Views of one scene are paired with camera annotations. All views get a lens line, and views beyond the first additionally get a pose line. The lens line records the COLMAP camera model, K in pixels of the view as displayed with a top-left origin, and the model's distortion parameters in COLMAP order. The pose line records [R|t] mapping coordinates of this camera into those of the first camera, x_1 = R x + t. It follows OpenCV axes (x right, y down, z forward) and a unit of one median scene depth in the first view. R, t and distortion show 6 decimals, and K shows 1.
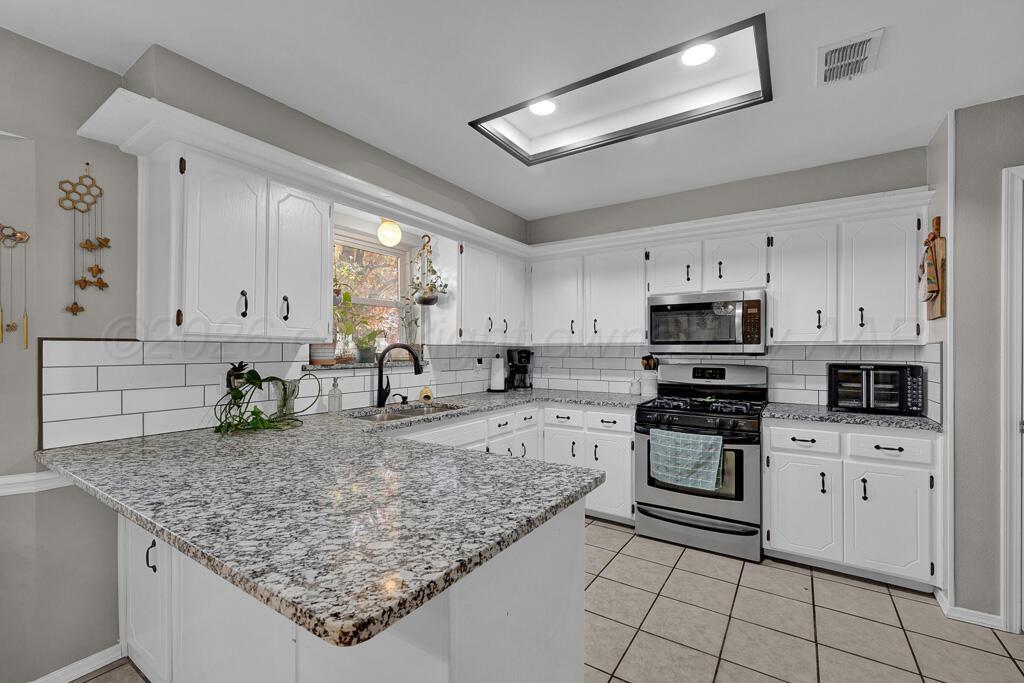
lens RADIAL K [[432.6, 0, 511.4], [0, 432.6, 348.0], [0, 0, 1]] dist [0.000991, 0.000172]
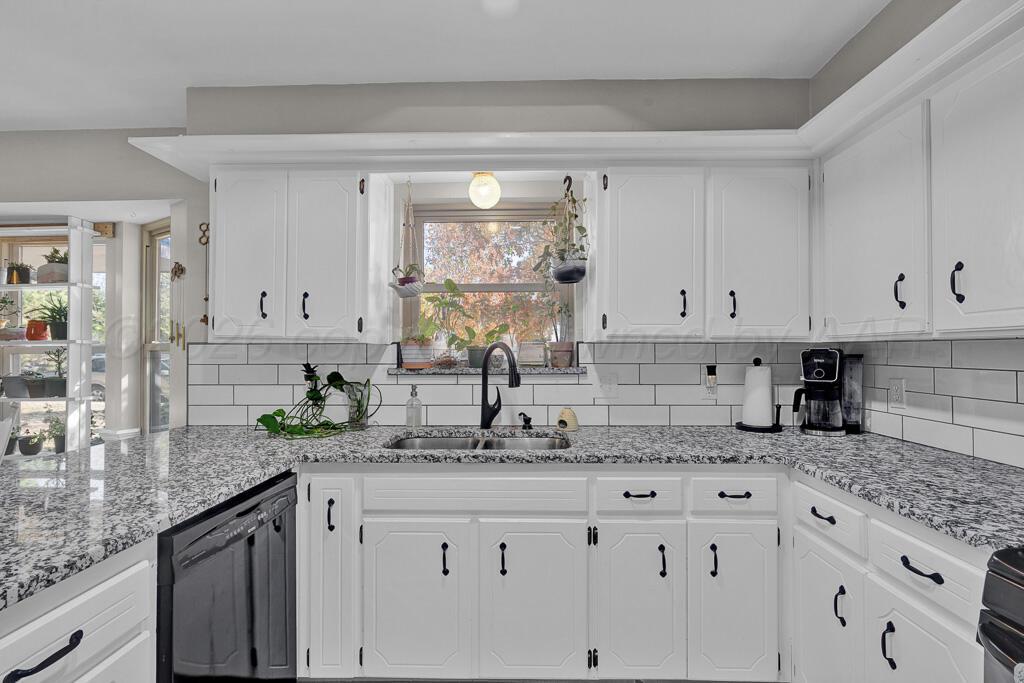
lens RADIAL K [[471.2, 0, 513.1], [0, 471.2, 342.5], [0, 0, 1]] dist [0.001676, 0.000042]
pose [[0.537406, -0.017057, -0.843151, 0.400867], [0.006525, 0.999850, -0.016068, 0.003280], [0.843298, 0.003133, 0.537436, 0.607386]]
